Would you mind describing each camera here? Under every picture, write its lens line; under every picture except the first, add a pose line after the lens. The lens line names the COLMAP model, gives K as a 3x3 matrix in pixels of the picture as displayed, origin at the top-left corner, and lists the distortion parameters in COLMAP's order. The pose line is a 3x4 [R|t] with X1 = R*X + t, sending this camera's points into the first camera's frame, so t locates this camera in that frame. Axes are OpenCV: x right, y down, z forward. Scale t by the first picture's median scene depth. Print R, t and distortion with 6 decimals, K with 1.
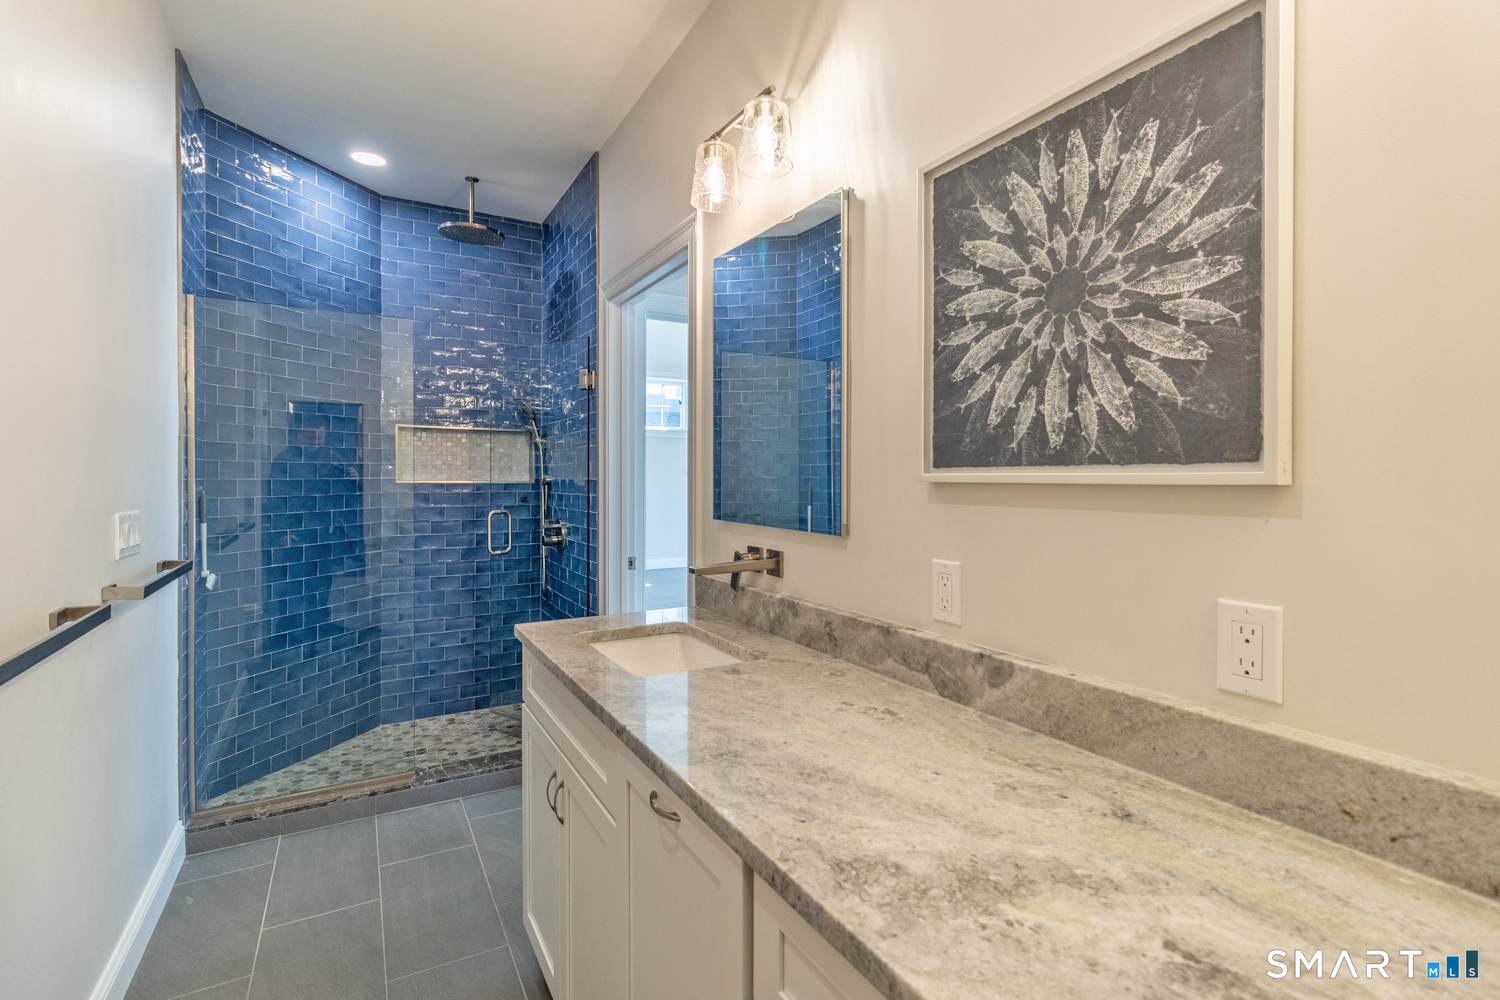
lens RADIAL K [[690.8, 0, 752.2], [0, 690.8, 479.9], [0, 0, 1]] dist [-0.001141, 0.000278]
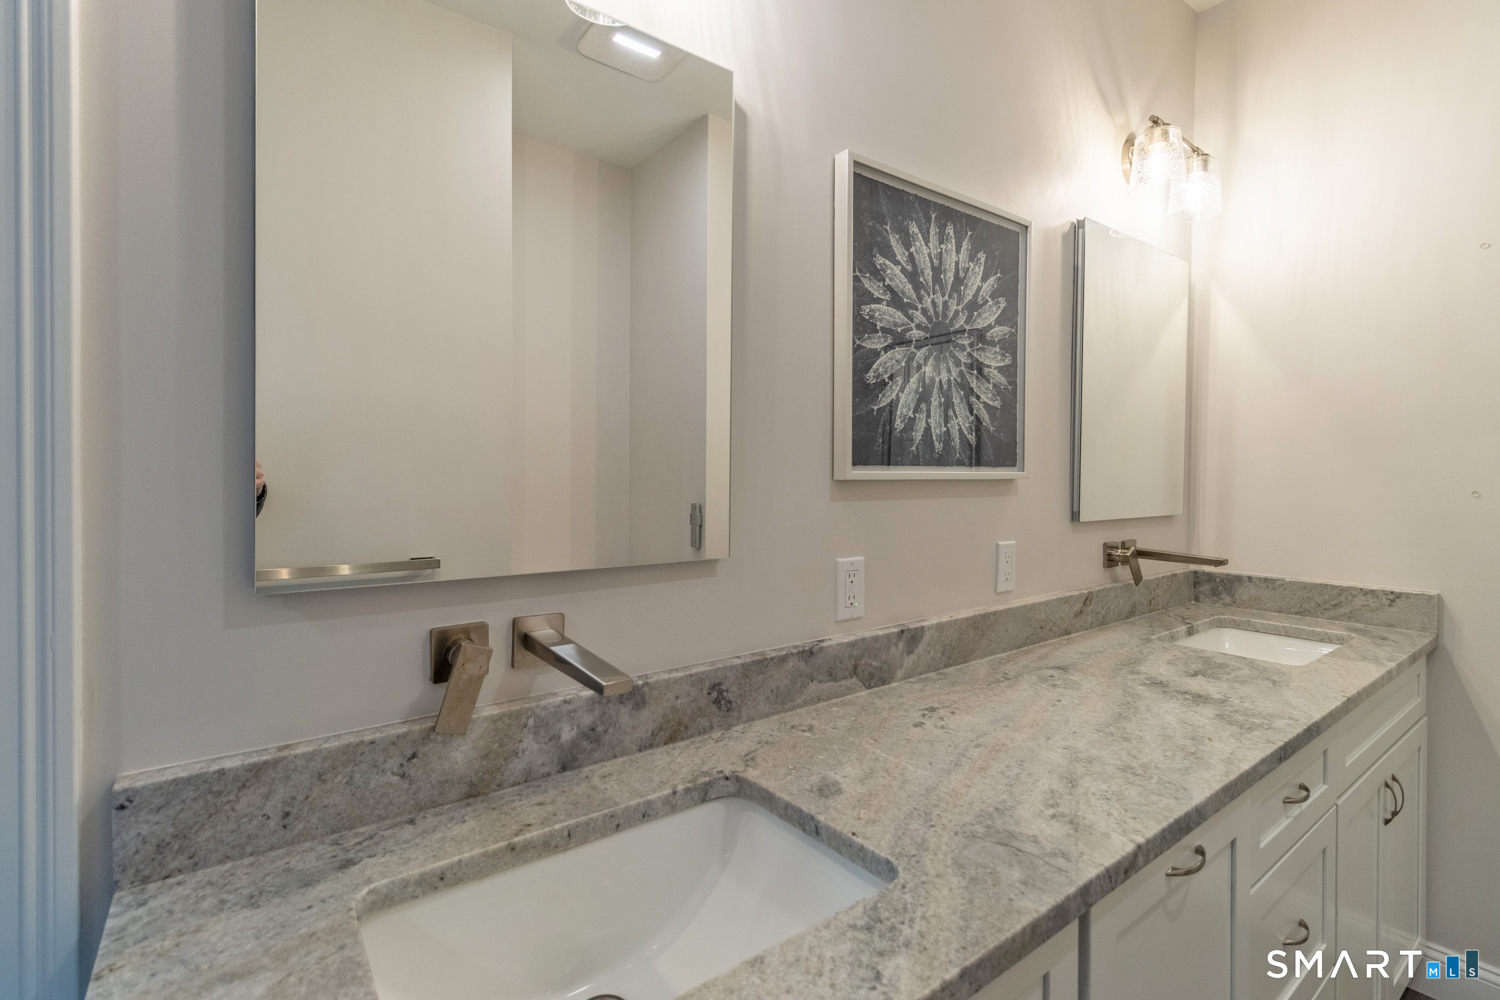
lens RADIAL K [[690.8, 0, 752.2], [0, 690.8, 479.9], [0, 0, 1]] dist [-0.001141, 0.000278]
pose [[-0.118306, -0.011890, 0.992906, -0.830121], [0.001857, 0.999924, 0.012195, -0.010761], [-0.992975, 0.003287, -0.118275, 1.494544]]
